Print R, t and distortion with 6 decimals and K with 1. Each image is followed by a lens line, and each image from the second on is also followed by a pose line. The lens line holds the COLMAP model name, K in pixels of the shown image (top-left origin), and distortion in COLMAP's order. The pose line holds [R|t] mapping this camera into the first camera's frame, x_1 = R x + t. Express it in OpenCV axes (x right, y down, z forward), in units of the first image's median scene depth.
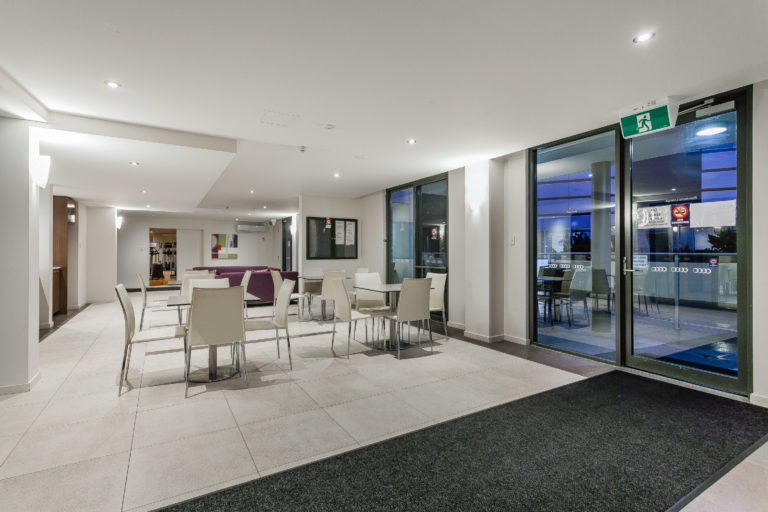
lens RADIAL K [[371.5, 0, 383.5], [0, 371.5, 254.8], [0, 0, 1]] dist [0.004183, 0.000707]
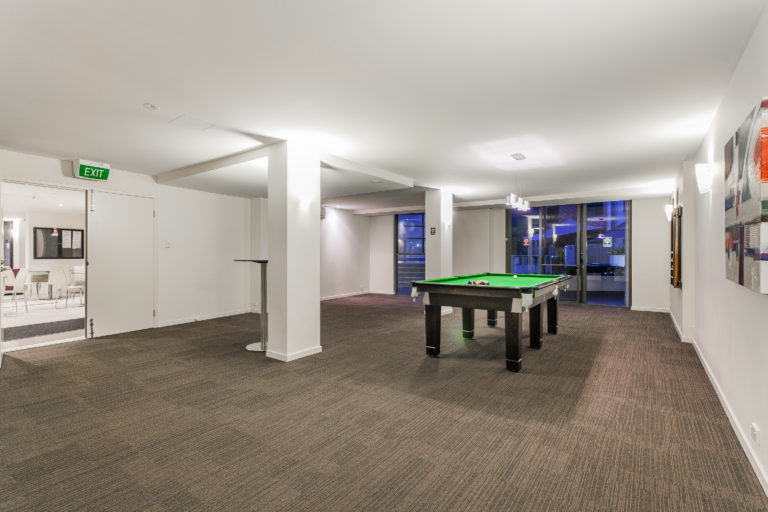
lens RADIAL K [[371.5, 0, 385.8], [0, 371.5, 257.6], [0, 0, 1]] dist [0.004183, 0.000707]
pose [[0.845167, -0.005710, 0.534472, 0.139986], [-0.000484, 0.999934, 0.011449, -0.008773], [-0.534502, -0.009935, 0.845109, -0.777014]]
